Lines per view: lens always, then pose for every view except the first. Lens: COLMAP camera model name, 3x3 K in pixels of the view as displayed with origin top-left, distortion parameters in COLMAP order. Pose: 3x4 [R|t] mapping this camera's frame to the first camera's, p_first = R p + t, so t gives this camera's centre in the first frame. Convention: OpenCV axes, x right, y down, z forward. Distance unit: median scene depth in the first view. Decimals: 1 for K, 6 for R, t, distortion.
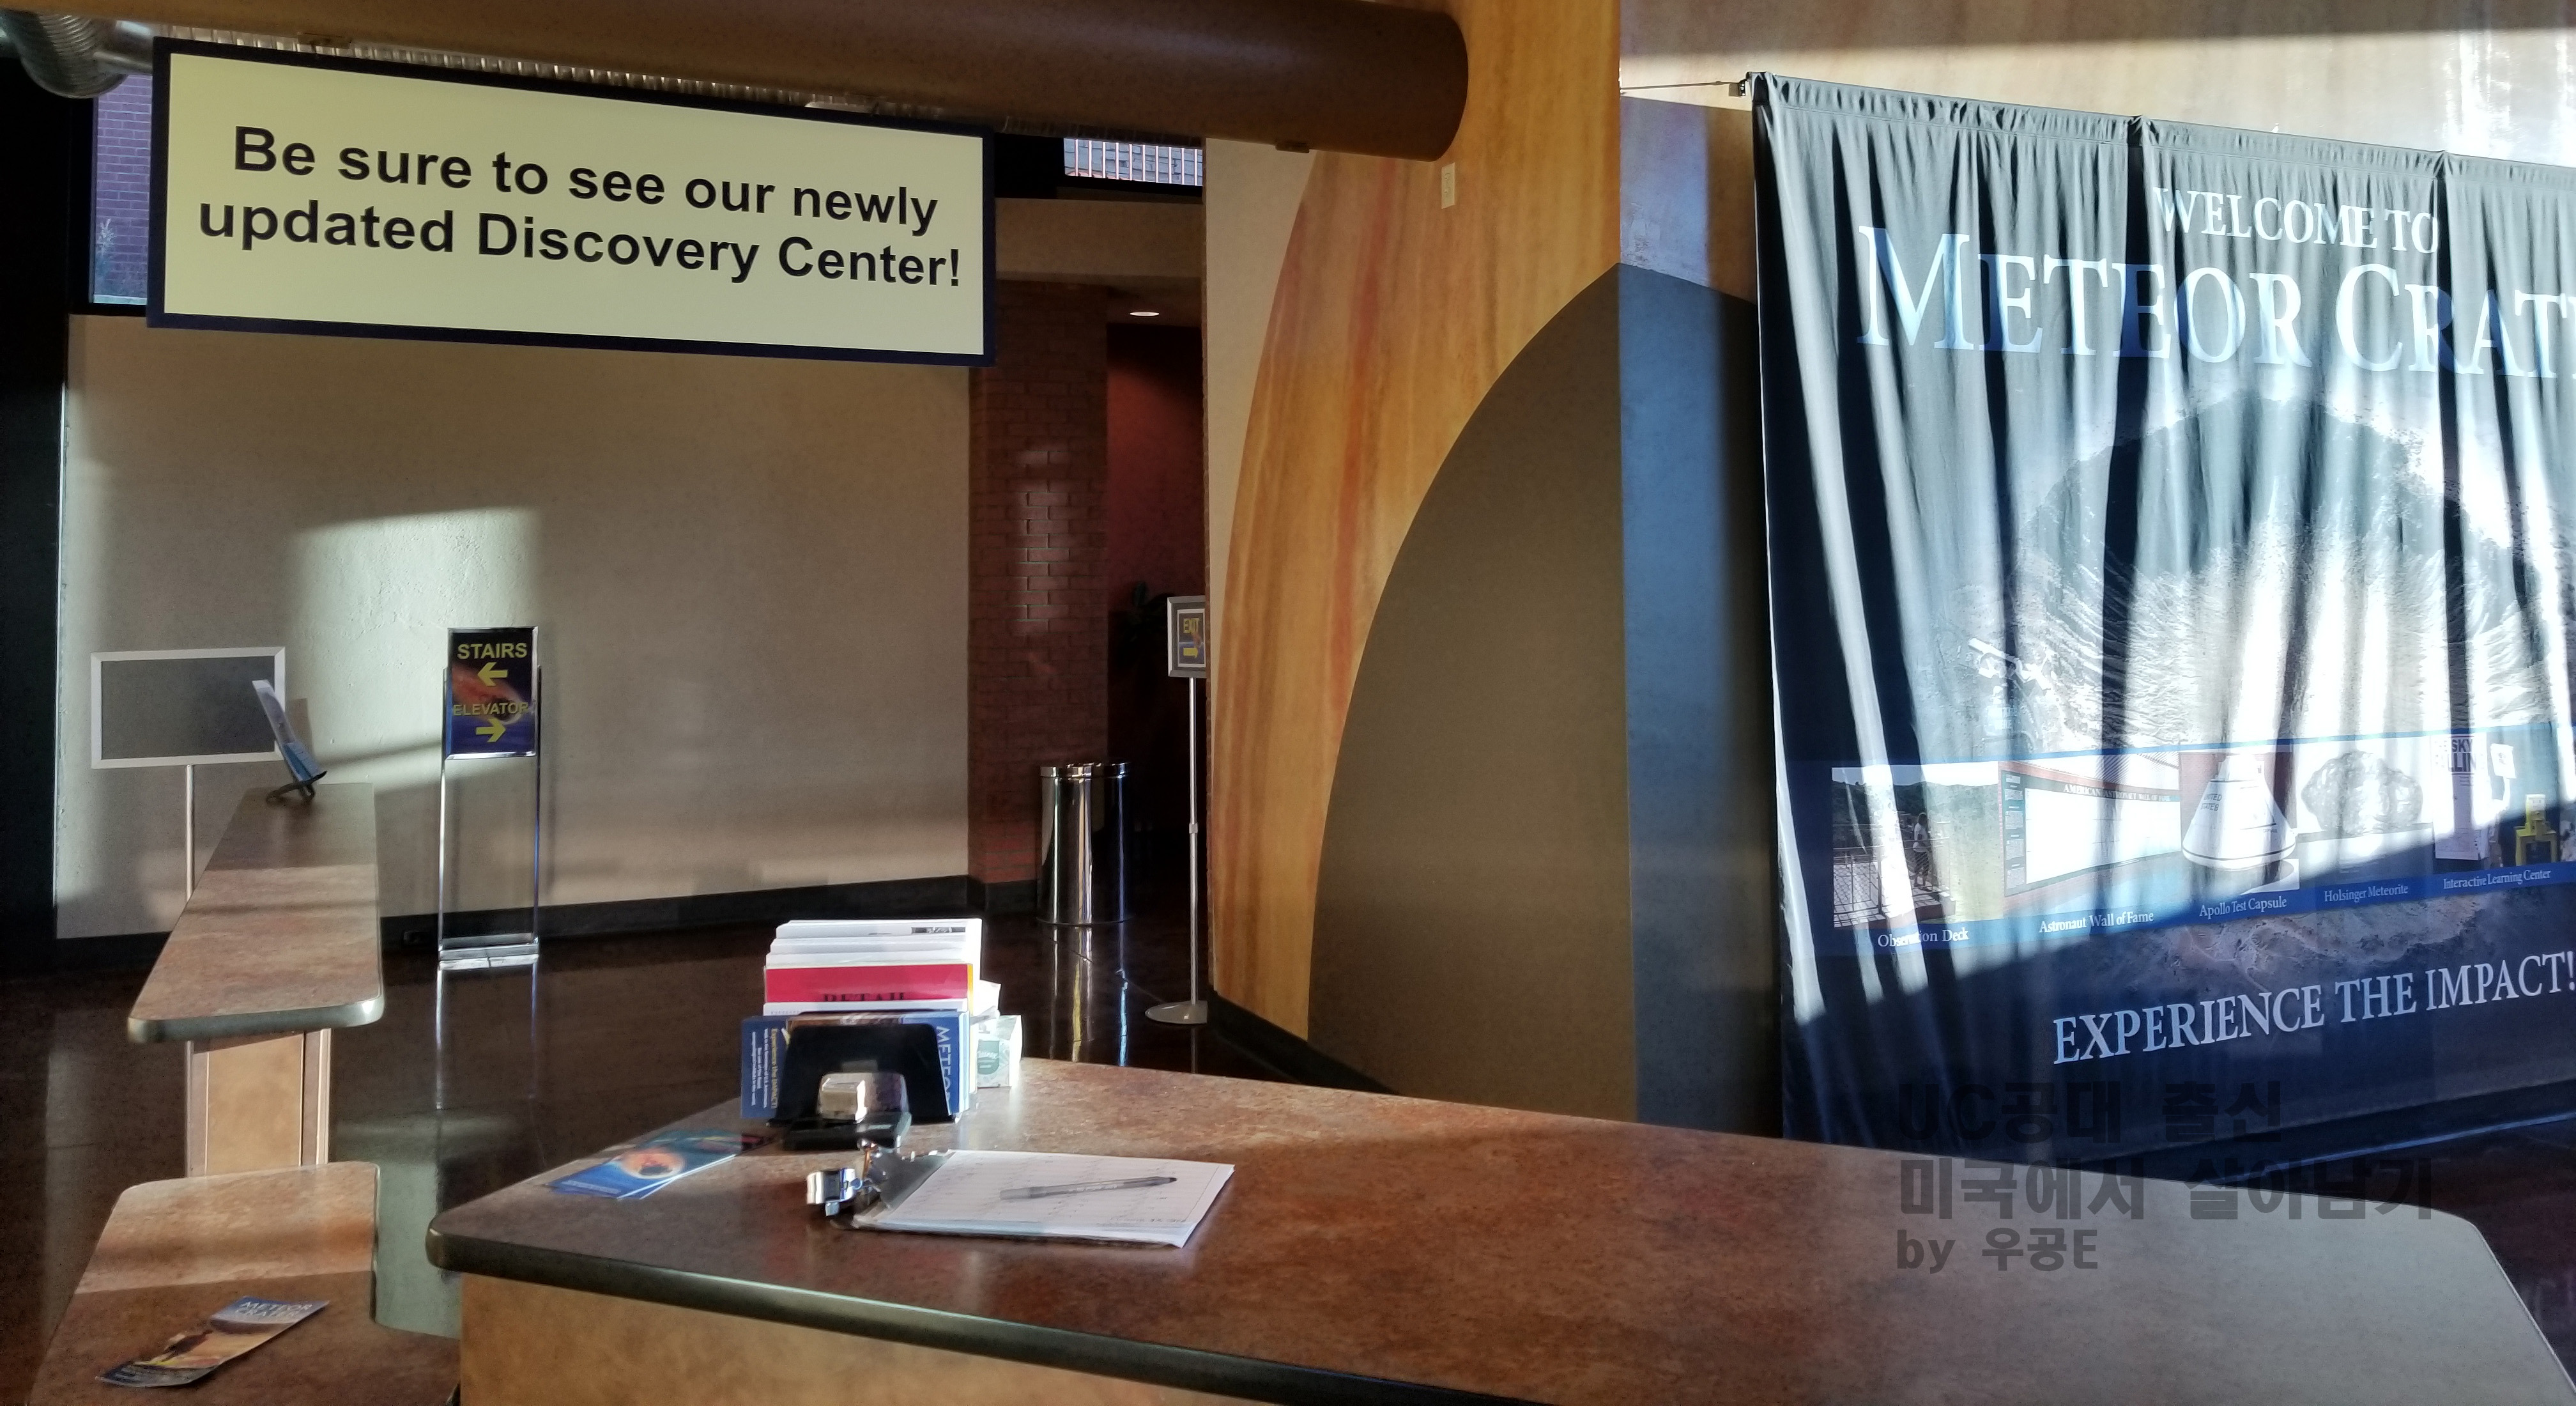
lens RADIAL K [[1931.5, 0, 1340.2], [0, 1931.5, 494.3], [0, 0, 1]] dist [-0.010837, -0.040144]
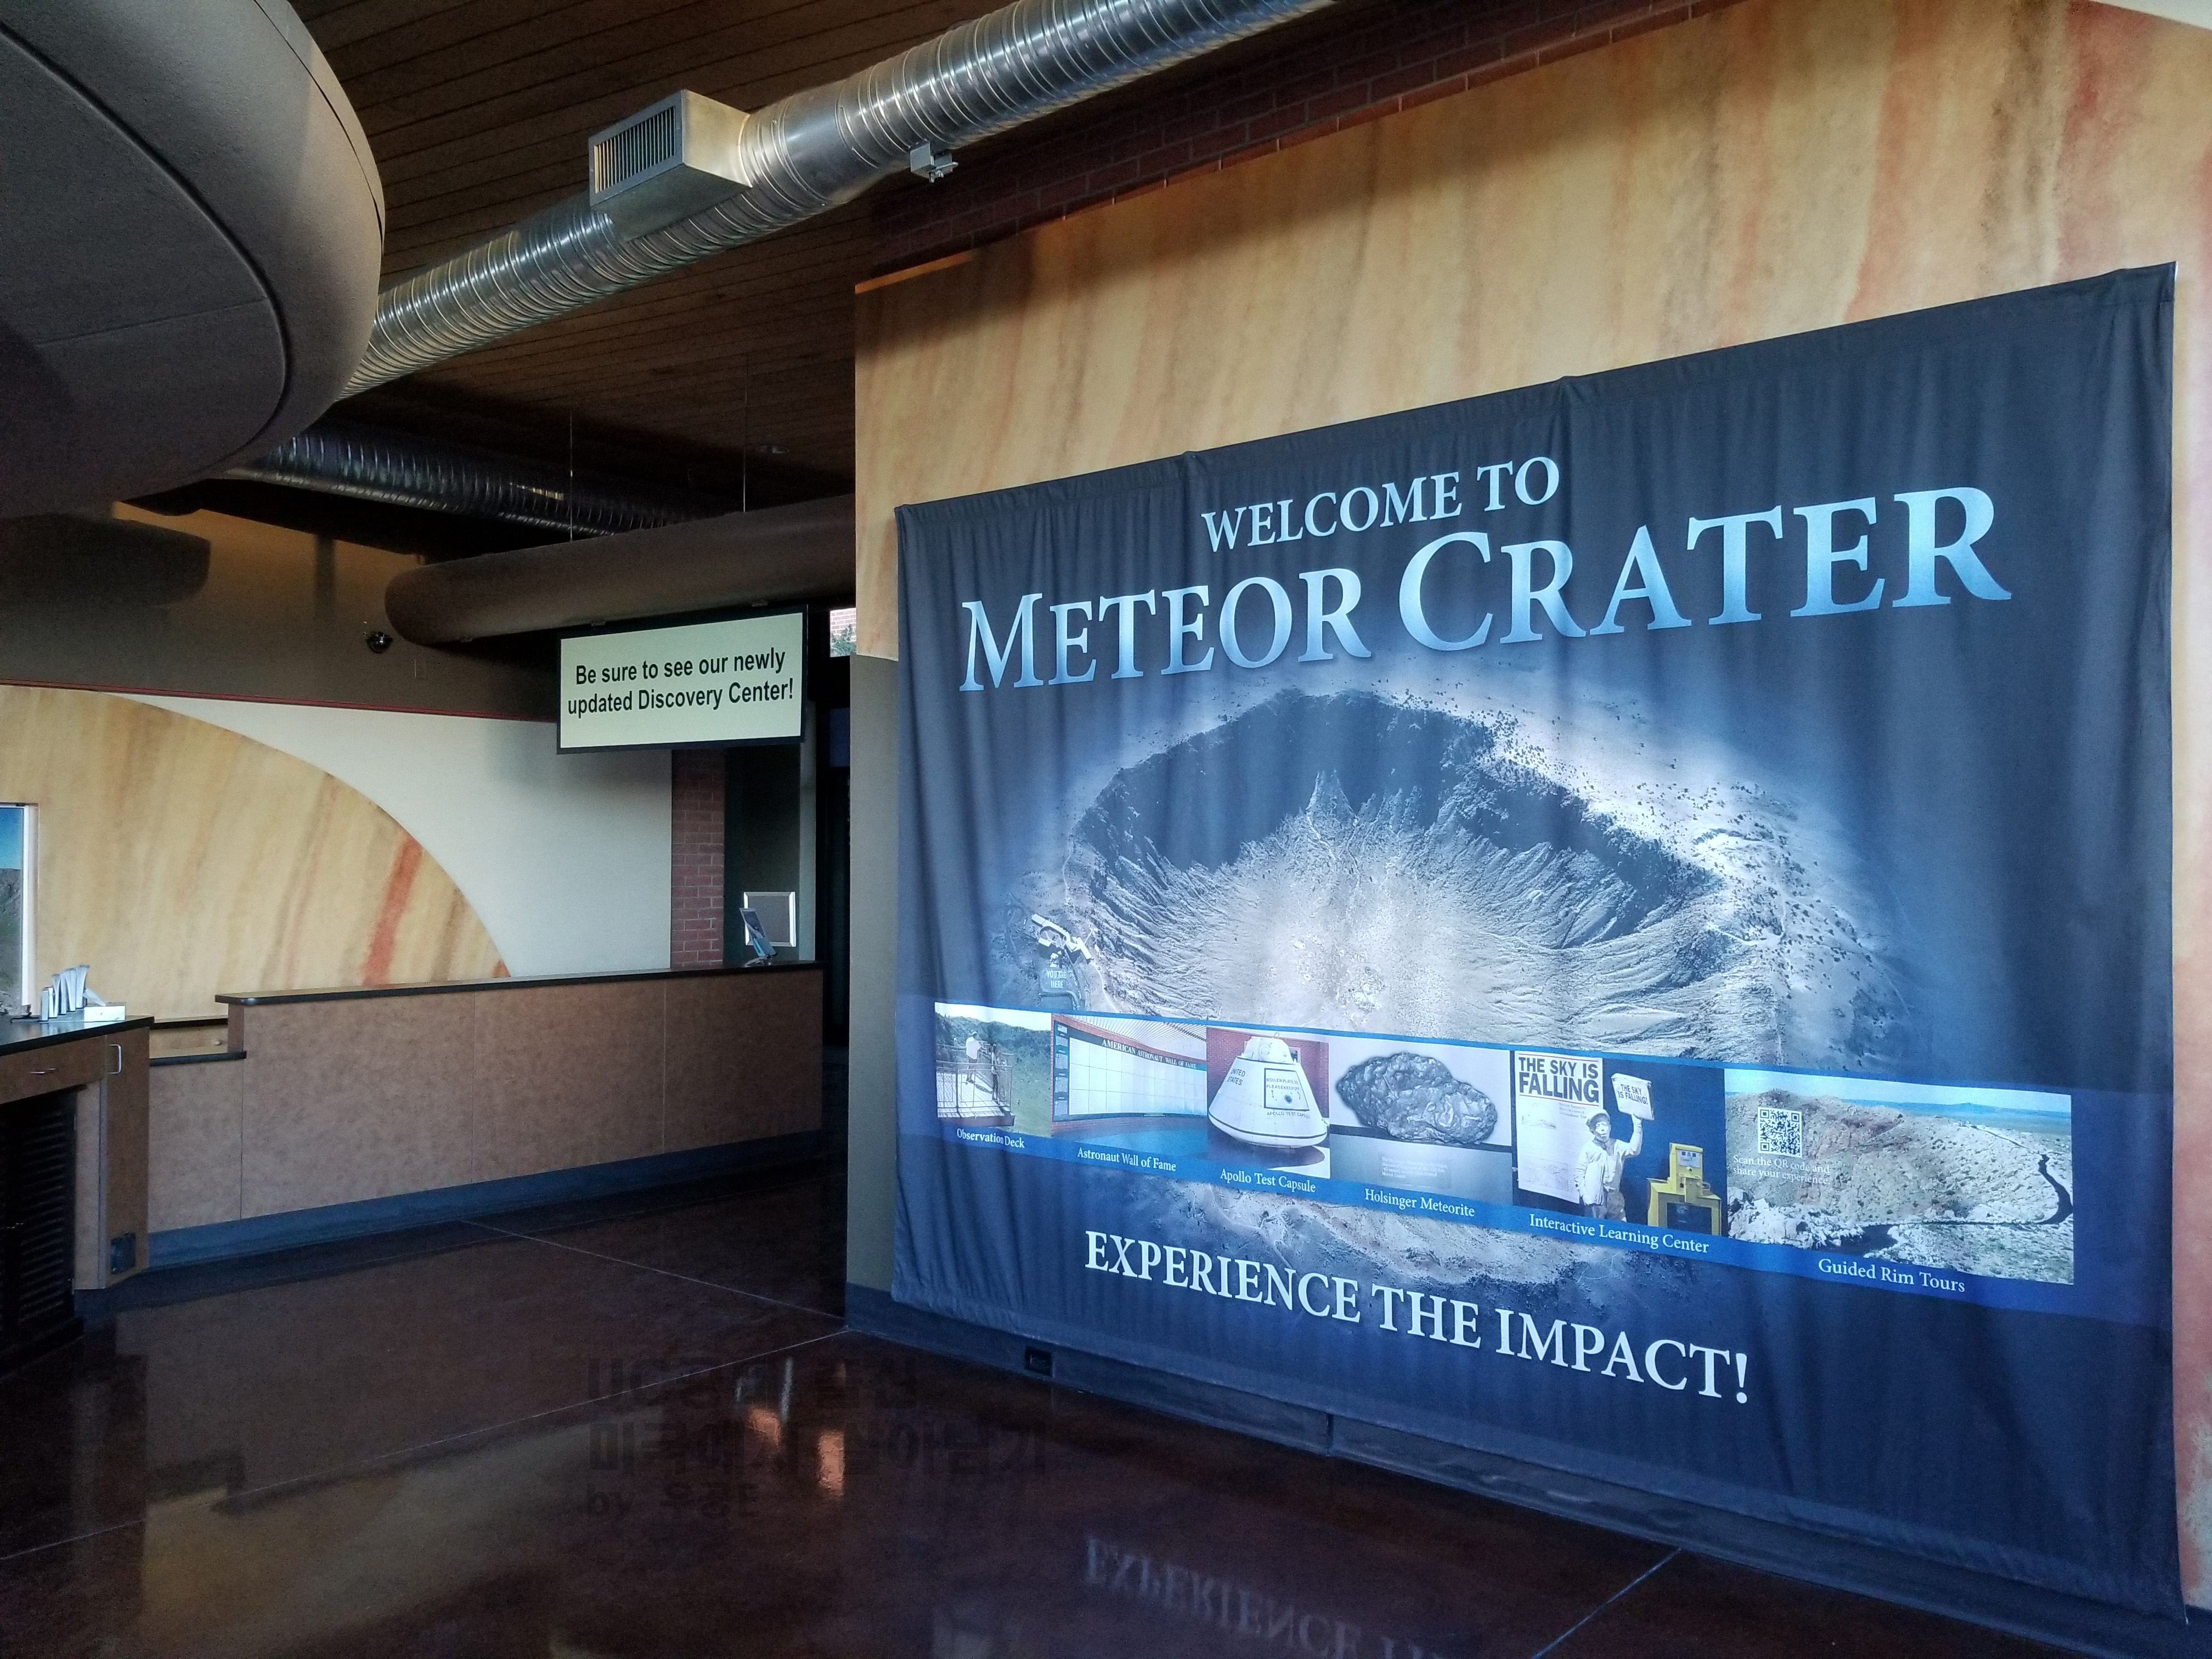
lens RADIAL K [[1735.0, 0, 1104.6], [0, 1735.0, 831.4], [0, 0, 1]] dist [-0.025481, -0.007969]
pose [[0.442560, -0.007512, -0.896707, 1.284920], [0.032198, 0.999453, 0.007518, 0.012521], [0.896161, -0.032199, 0.442560, 0.504582]]
